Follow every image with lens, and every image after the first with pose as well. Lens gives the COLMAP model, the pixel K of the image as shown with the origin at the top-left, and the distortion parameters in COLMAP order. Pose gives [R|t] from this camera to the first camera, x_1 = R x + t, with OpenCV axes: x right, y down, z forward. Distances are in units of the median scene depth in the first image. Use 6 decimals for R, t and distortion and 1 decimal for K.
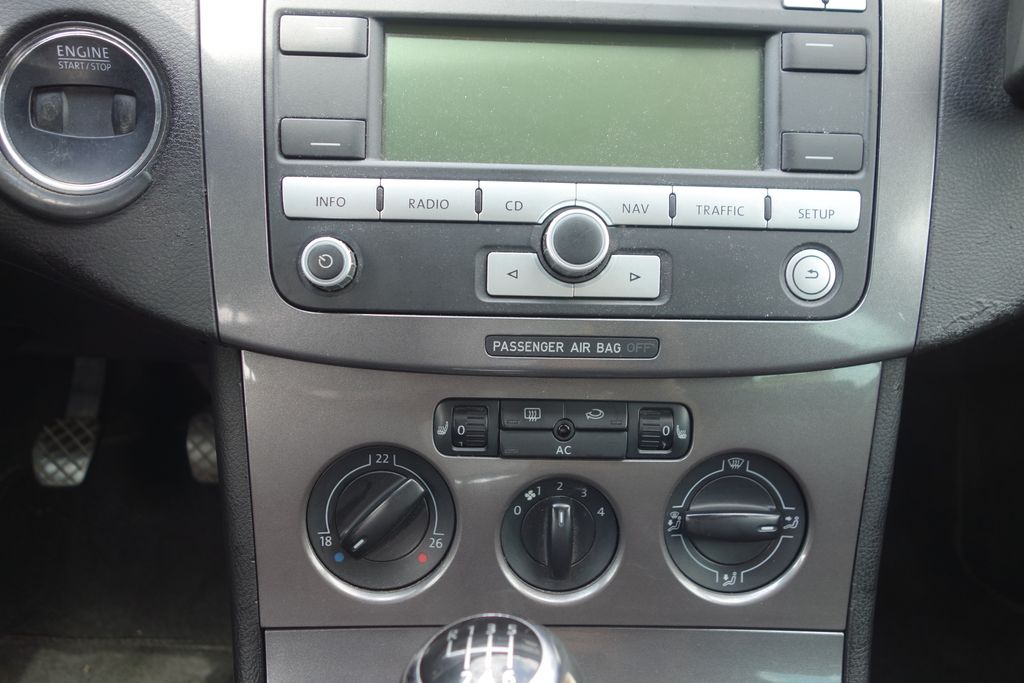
lens RADIAL K [[809.9, 0, 512.0], [0, 809.9, 341.5], [0, 0, 1]] dist [0.010146, -0.008203]
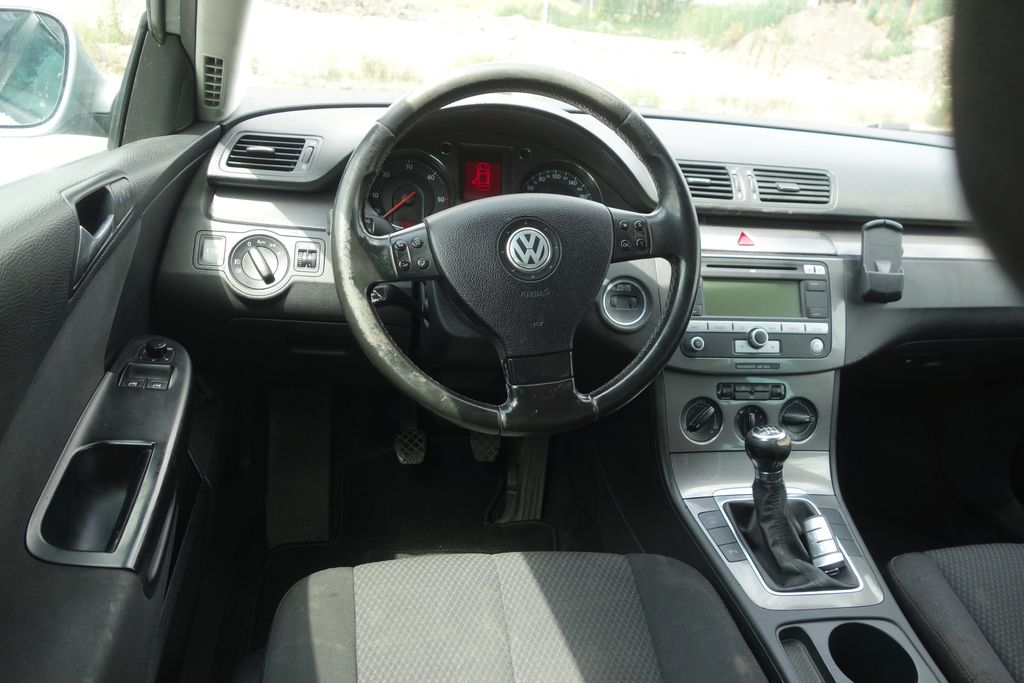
lens RADIAL K [[802.9, 0, 512.0], [0, 802.9, 341.5], [0, 0, 1]] dist [0.016955, 0.001332]
pose [[0.985205, -0.009388, 0.171120, -1.523767], [0.028059, 0.993861, -0.107020, 0.234547], [-0.169065, 0.110238, 0.979421, -2.202771]]
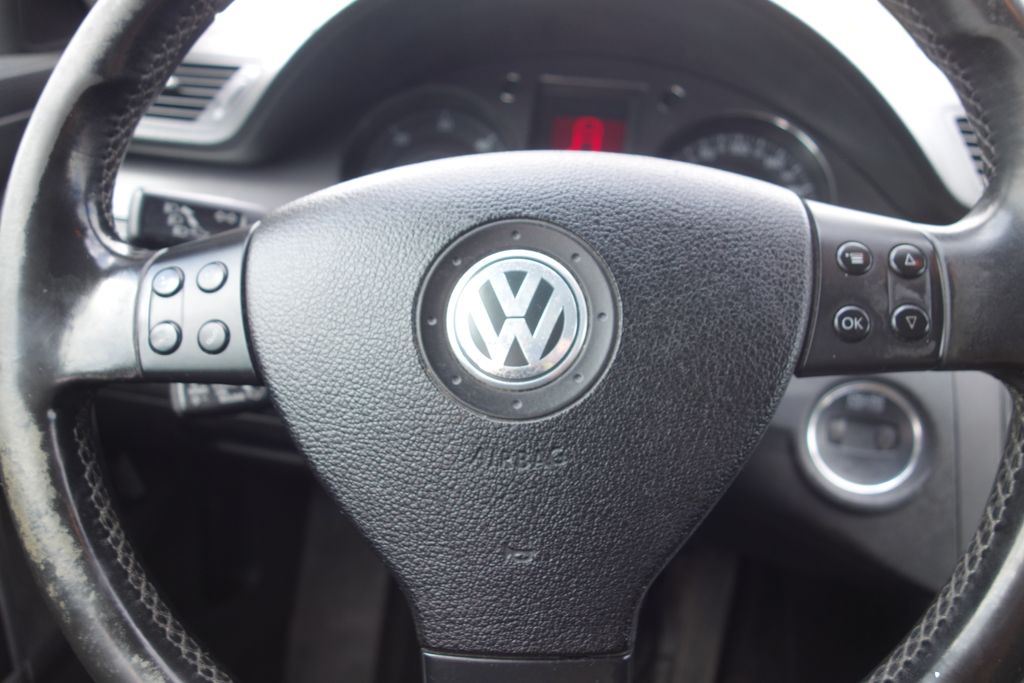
lens RADIAL K [[802.9, 0, 512.0], [0, 802.9, 341.5], [0, 0, 1]] dist [0.016955, 0.001332]
pose [[0.985800, 0.080914, -0.147143, -0.912949], [-0.098424, 0.988373, -0.115896, -0.210231], [0.136054, 0.128733, 0.982302, -0.543444]]
